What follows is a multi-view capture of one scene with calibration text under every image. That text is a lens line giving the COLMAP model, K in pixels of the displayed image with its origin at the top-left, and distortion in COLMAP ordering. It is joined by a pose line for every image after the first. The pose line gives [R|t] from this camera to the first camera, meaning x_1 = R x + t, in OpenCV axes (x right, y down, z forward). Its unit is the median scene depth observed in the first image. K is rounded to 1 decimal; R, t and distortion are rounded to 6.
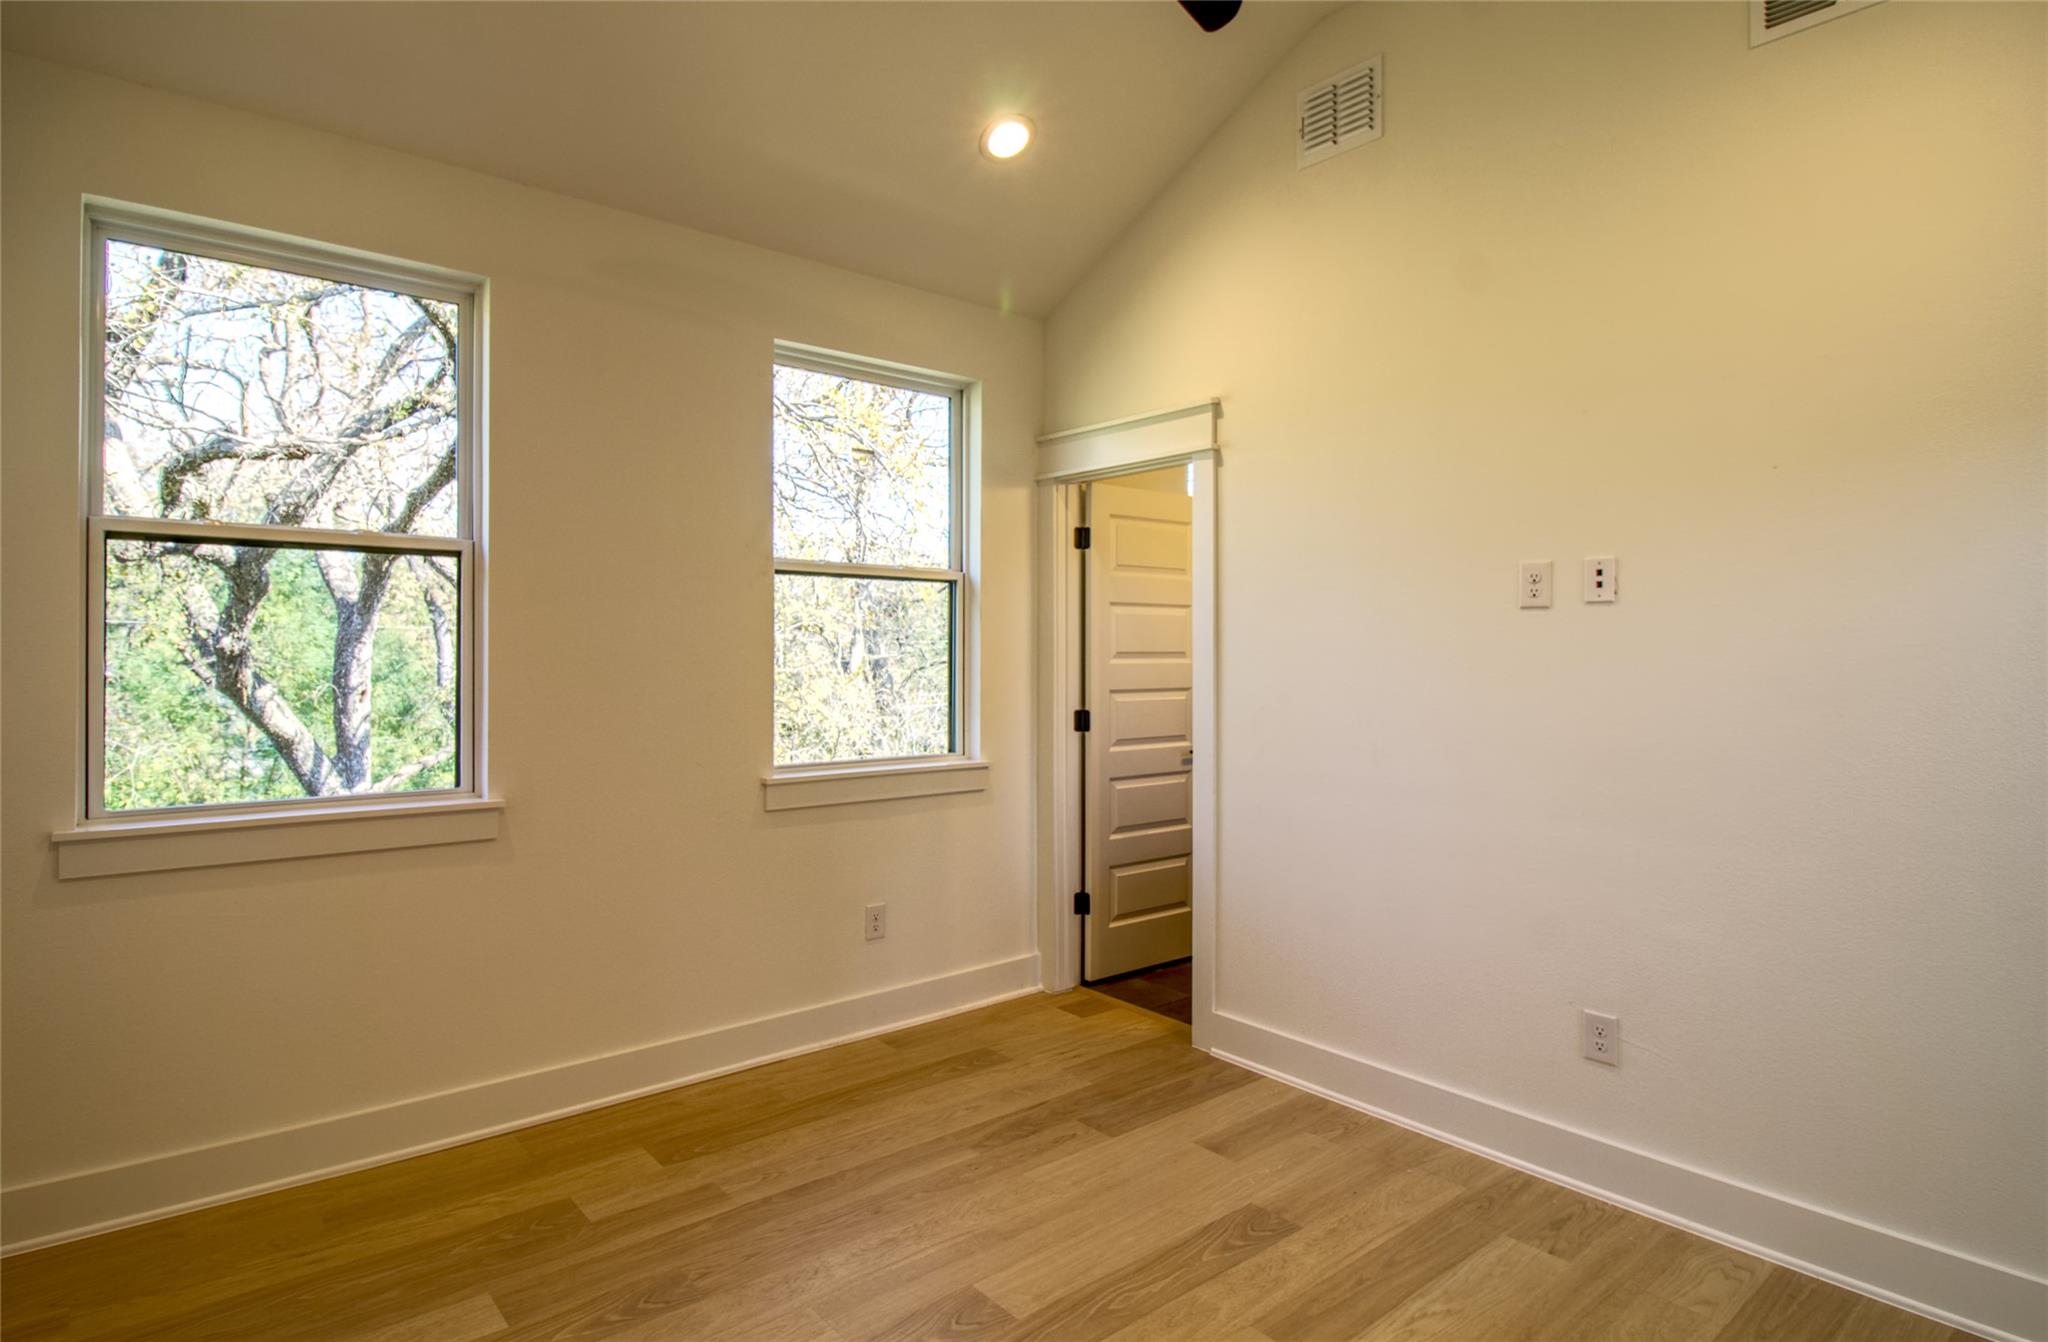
lens RADIAL K [[1105.6, 0, 1033.0], [0, 1105.6, 668.6], [0, 0, 1]] dist [-0.005820, -0.000579]
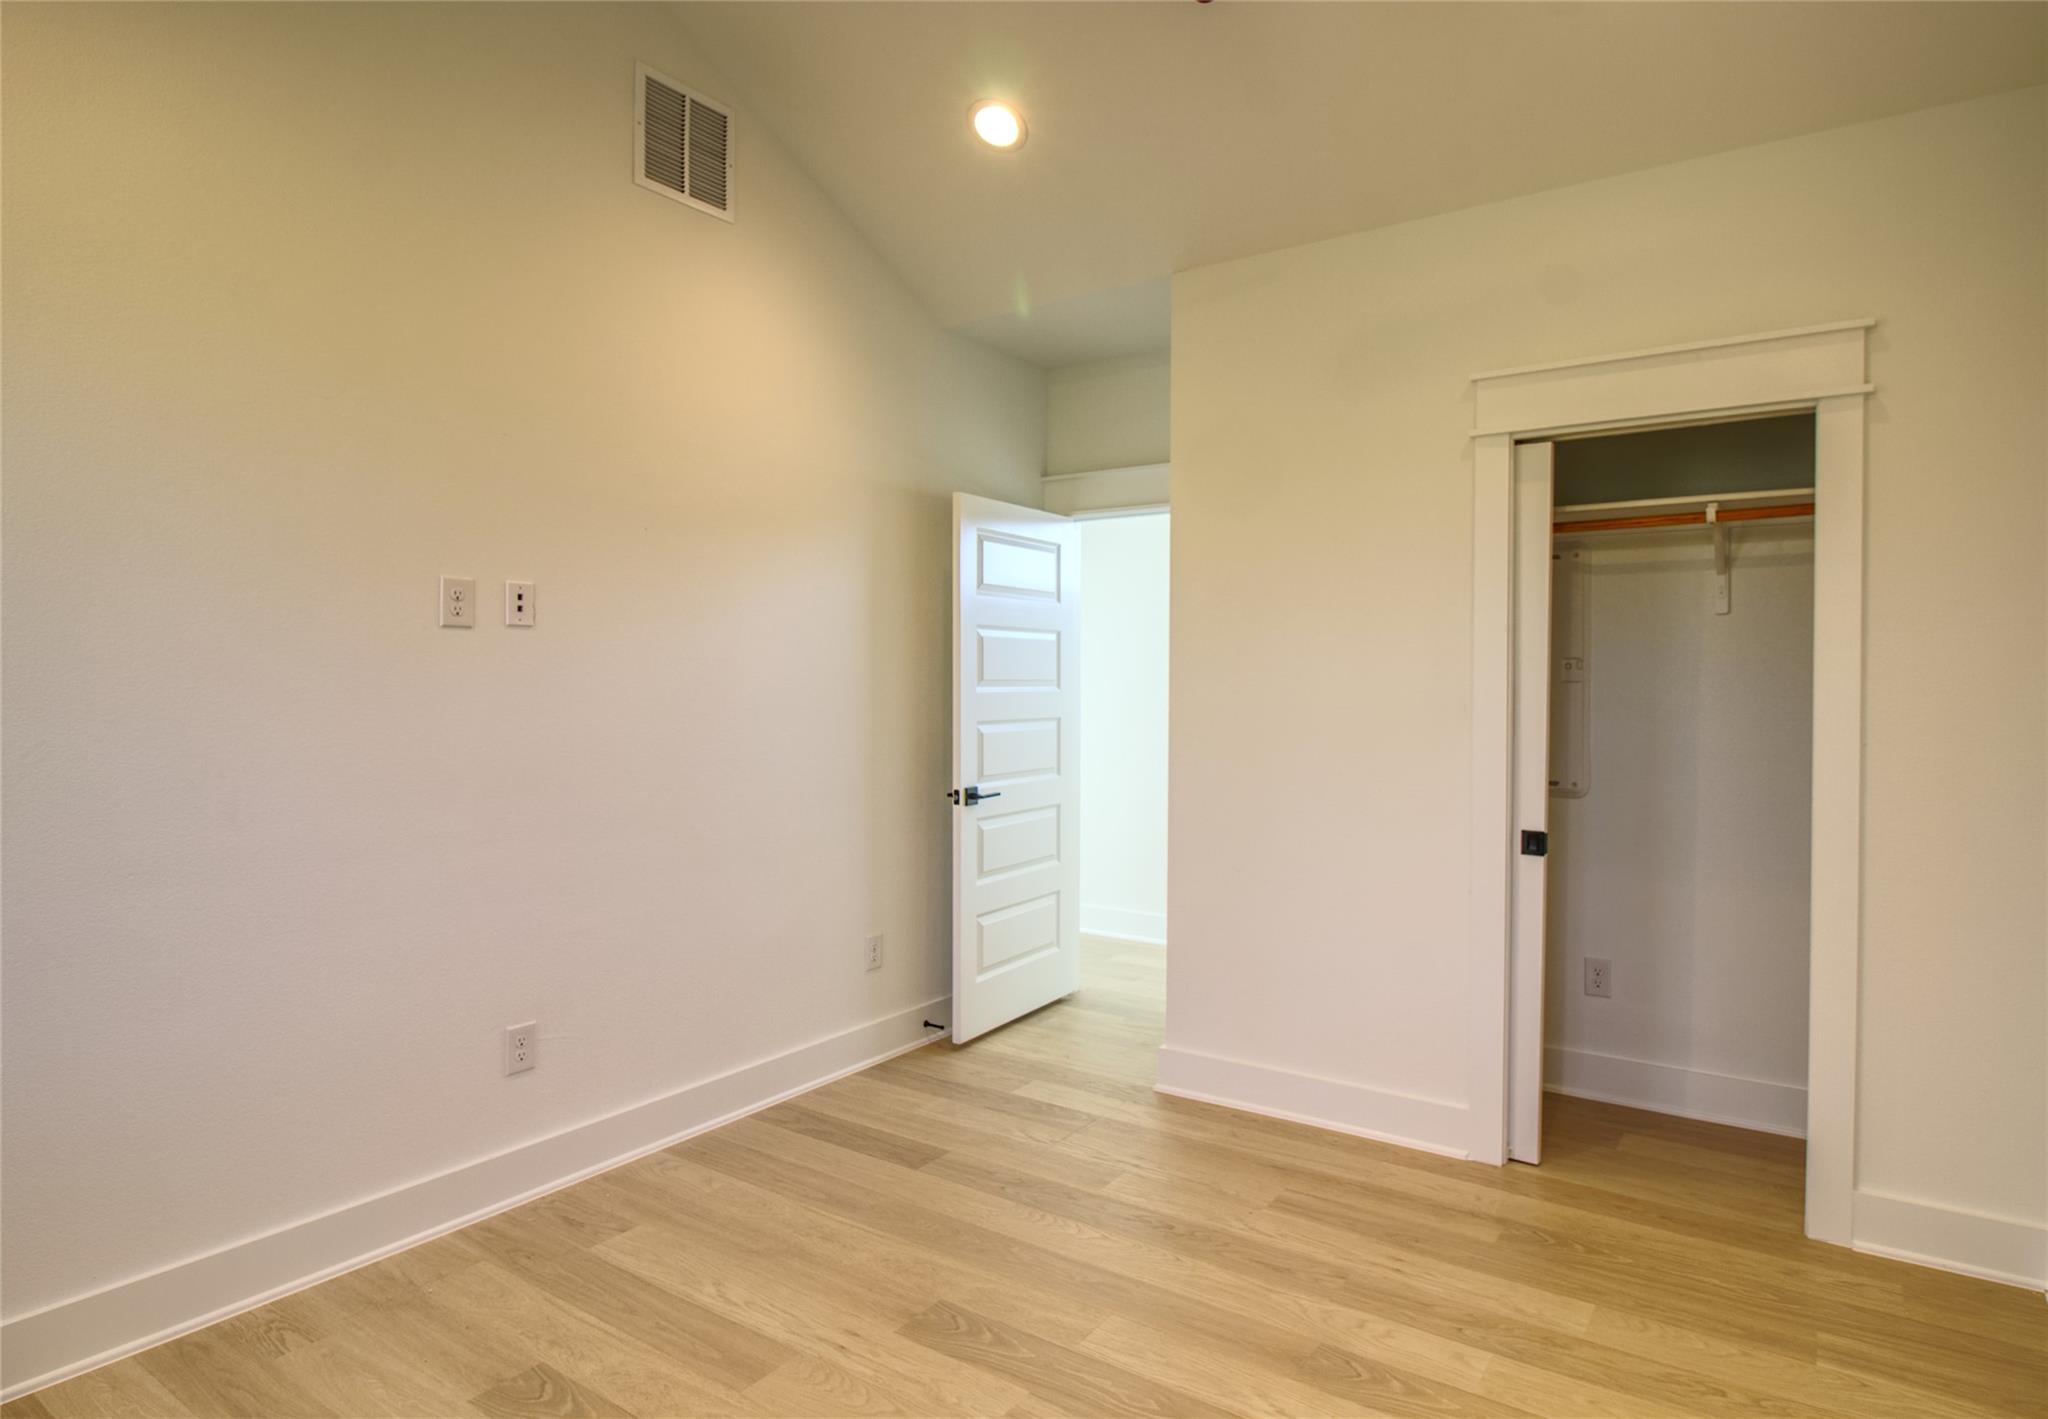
lens RADIAL K [[1163.0, 0, 1027.4], [0, 1163.0, 695.4], [0, 0, 1]] dist [0.002177, -0.000302]
pose [[-0.262087, -0.011376, 0.964977, -0.676606], [0.013166, 0.999795, 0.015363, -0.005791], [-0.964954, 0.016731, -0.261884, 0.845798]]
